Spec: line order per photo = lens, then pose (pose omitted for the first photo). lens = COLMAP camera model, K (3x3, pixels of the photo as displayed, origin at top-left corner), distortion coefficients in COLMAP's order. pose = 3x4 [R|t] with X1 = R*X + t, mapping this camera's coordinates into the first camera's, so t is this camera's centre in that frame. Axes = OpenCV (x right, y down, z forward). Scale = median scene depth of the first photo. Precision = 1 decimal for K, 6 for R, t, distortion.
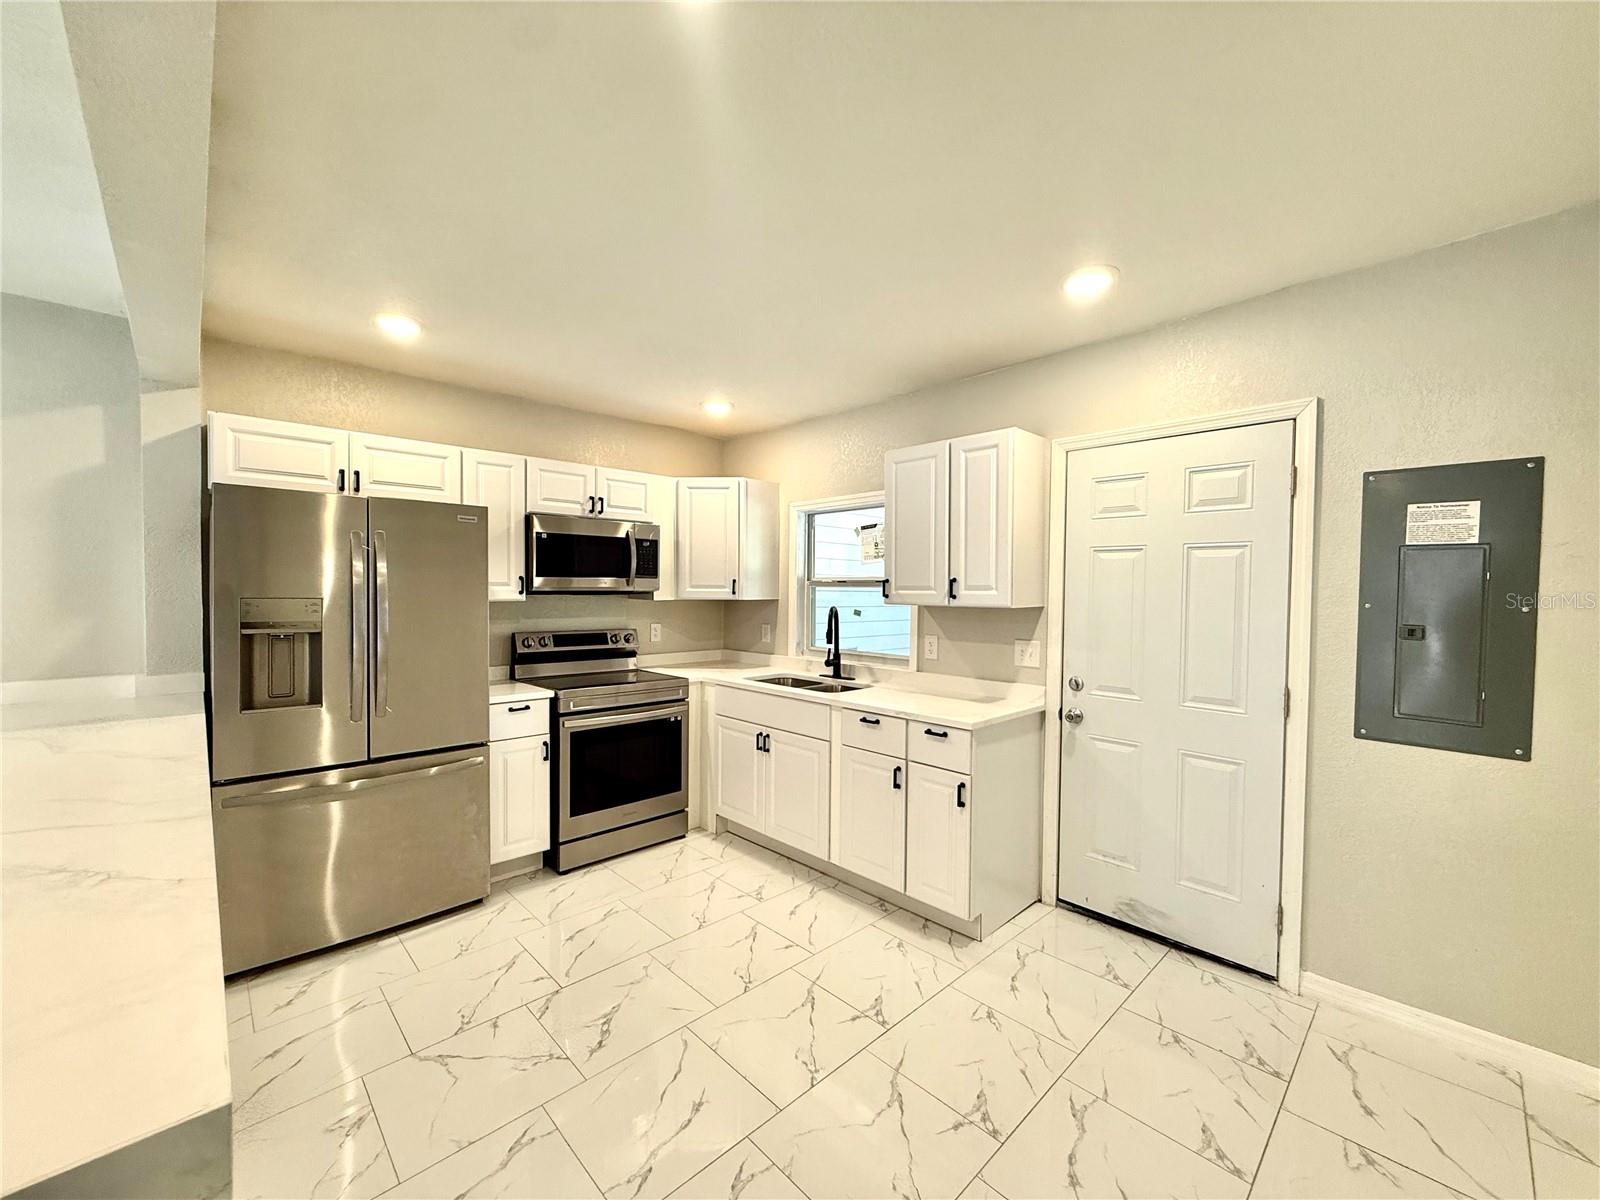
lens RADIAL K [[642.1, 0, 797.8], [0, 642.1, 601.2], [0, 0, 1]] dist [0.000826, 0.000396]
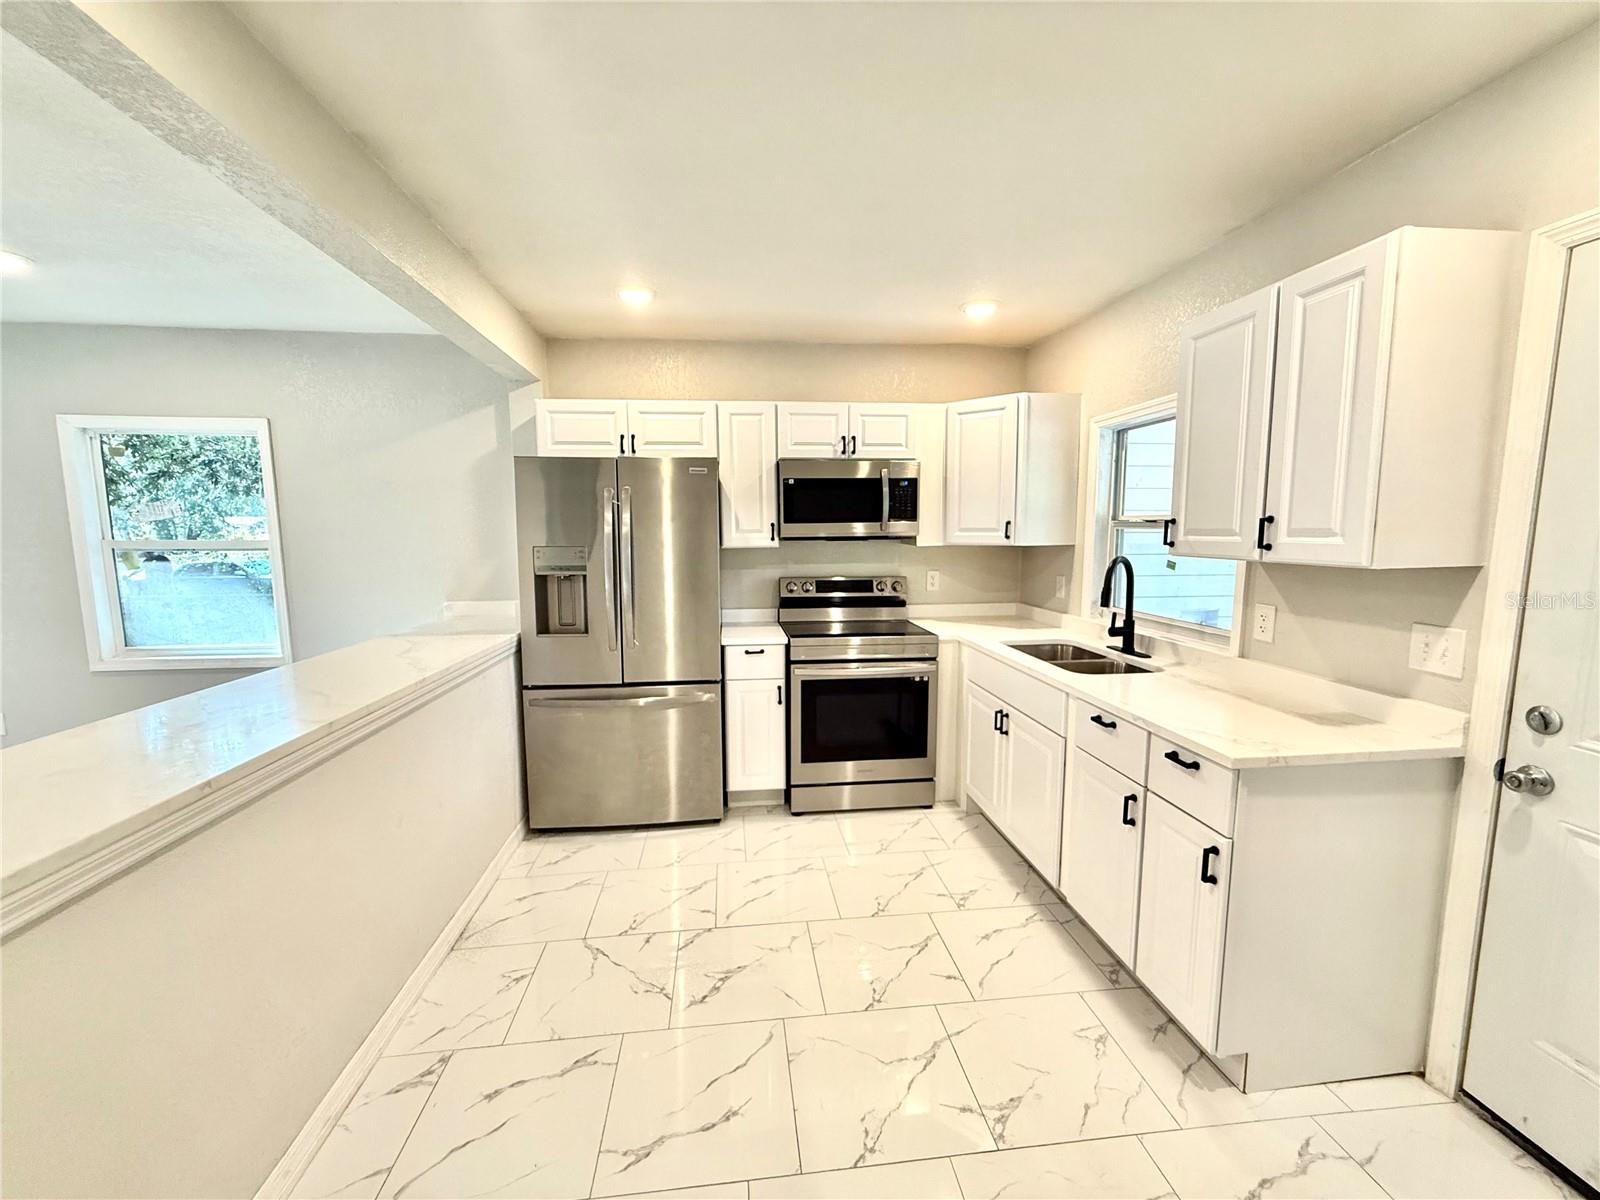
lens RADIAL K [[642.1, 0, 798.8], [0, 642.1, 601.0], [0, 0, 1]] dist [0.000826, 0.000396]
pose [[0.795741, 0.056893, -0.602959, 0.253180], [0.001882, 0.995341, 0.096401, -0.015191], [0.605634, -0.077845, 0.791926, 0.232633]]
